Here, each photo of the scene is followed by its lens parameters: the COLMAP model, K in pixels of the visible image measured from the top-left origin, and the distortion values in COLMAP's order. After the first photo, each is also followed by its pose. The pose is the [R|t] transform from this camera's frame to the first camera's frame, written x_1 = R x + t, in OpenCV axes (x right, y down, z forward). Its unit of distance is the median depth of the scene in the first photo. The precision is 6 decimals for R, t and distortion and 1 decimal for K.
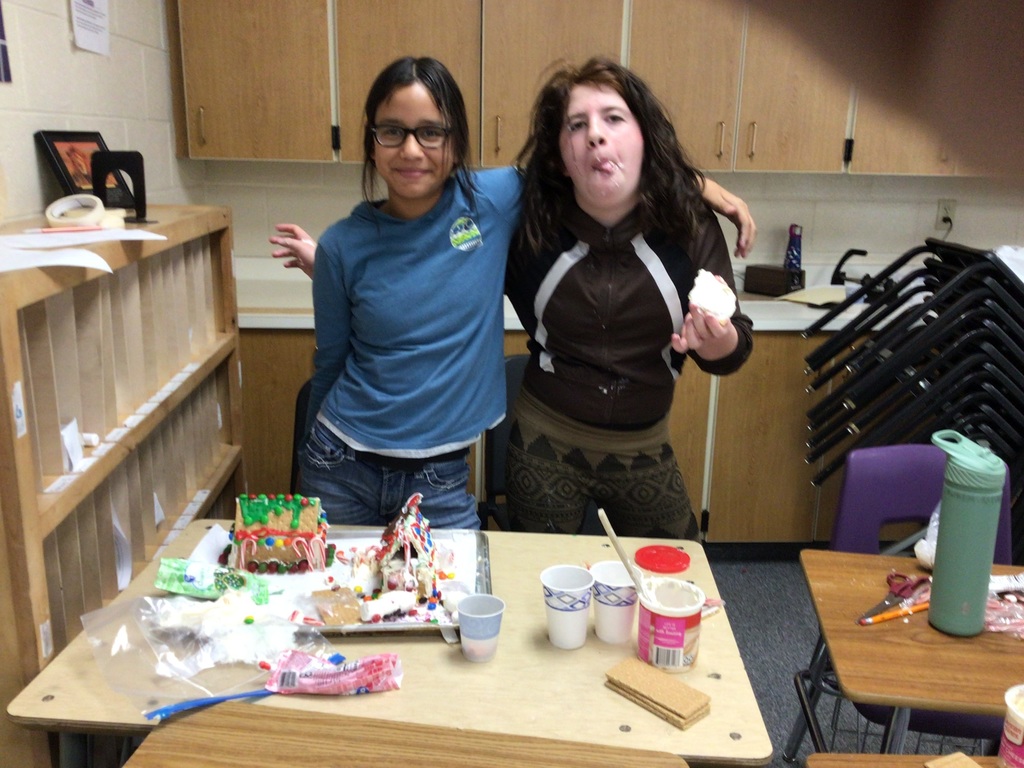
lens RADIAL K [[929.6, 0, 512.0], [0, 929.6, 384.0], [0, 0, 1]] dist [0.001350, 0.001925]
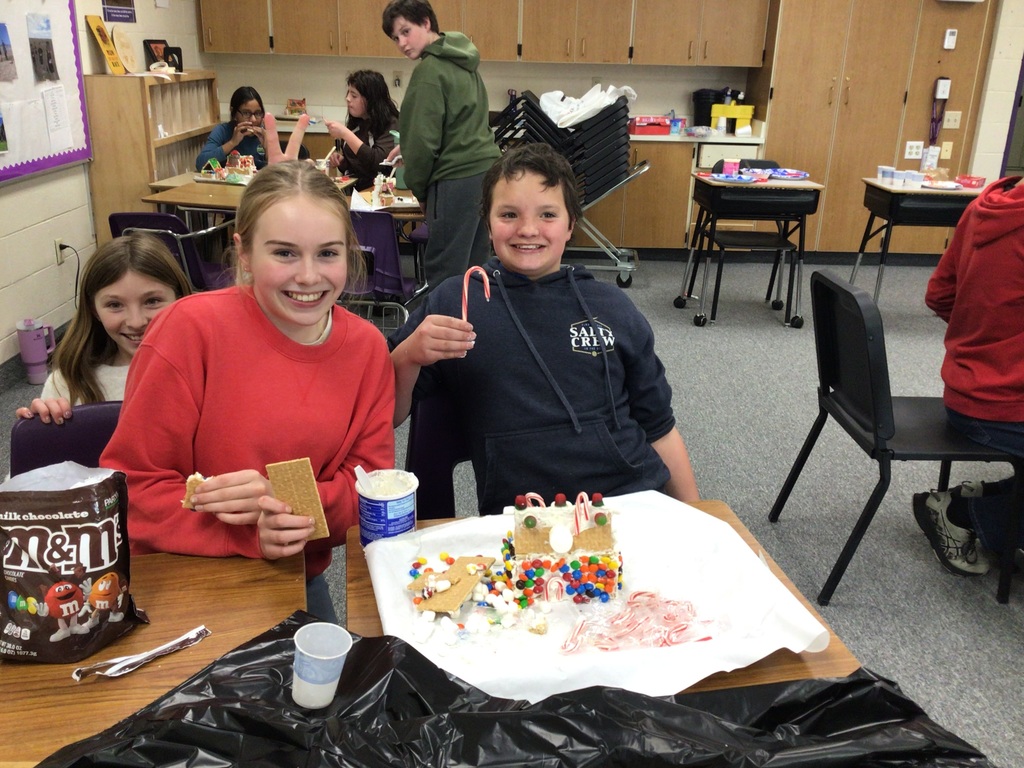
lens RADIAL K [[928.5, 0, 512.0], [0, 928.5, 384.0], [0, 0, 1]] dist [-0.042883, -0.000687]
pose [[0.998606, 0.019315, -0.049114, 0.697082], [-0.014684, 0.995561, 0.092968, 0.452583], [0.050692, -0.092117, 0.994457, -1.657995]]
